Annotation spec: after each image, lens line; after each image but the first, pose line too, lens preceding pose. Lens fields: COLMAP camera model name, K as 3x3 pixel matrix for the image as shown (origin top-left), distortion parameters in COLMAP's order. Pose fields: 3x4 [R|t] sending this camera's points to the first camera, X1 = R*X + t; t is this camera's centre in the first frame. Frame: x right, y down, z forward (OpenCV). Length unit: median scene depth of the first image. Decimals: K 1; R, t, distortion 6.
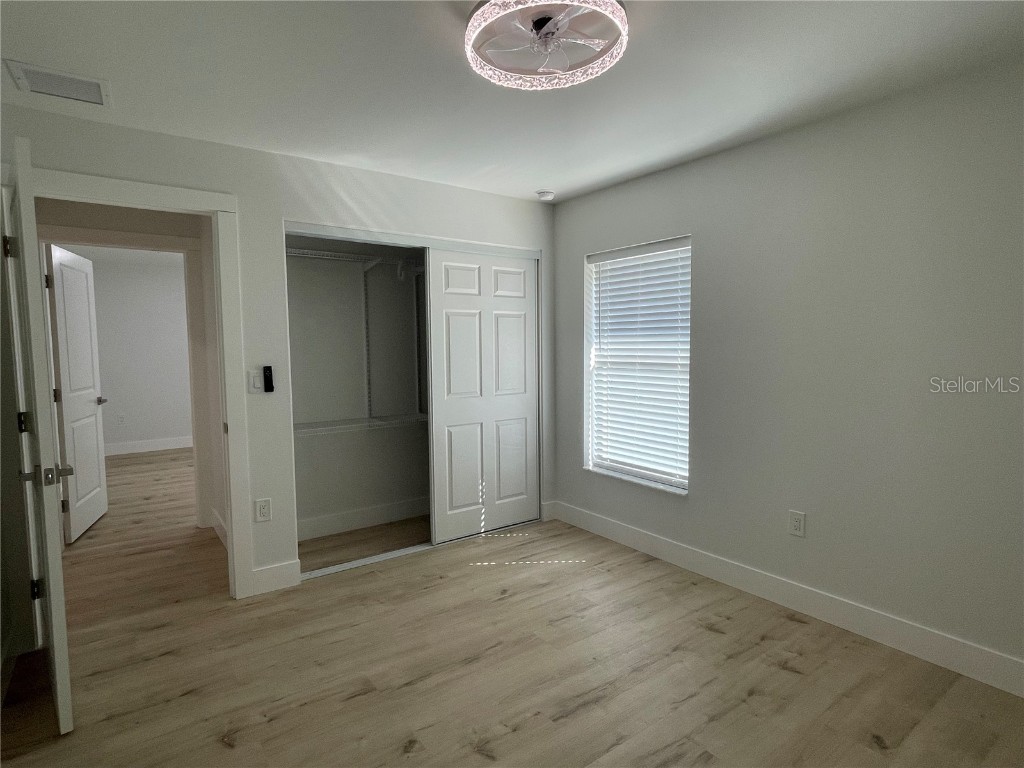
lens RADIAL K [[543.2, 0, 489.9], [0, 543.2, 384.6], [0, 0, 1]] dist [0.002823, 0.000119]
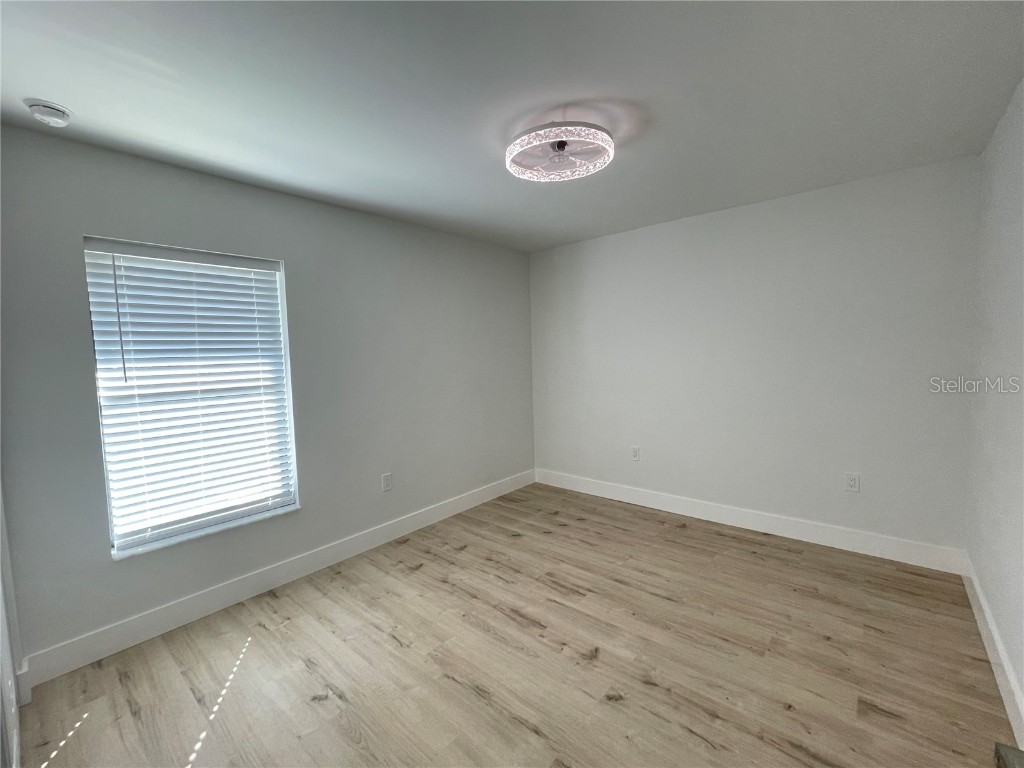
lens RADIAL K [[439.9, 0, 512.0], [0, 439.9, 384.0], [0, 0, 1]] dist [-0.002933, 0.000208]
pose [[-0.256703, -0.050265, 0.965182, -0.697470], [0.107285, 0.990993, 0.080143, -0.073280], [-0.960517, 0.124122, -0.248999, 0.982618]]
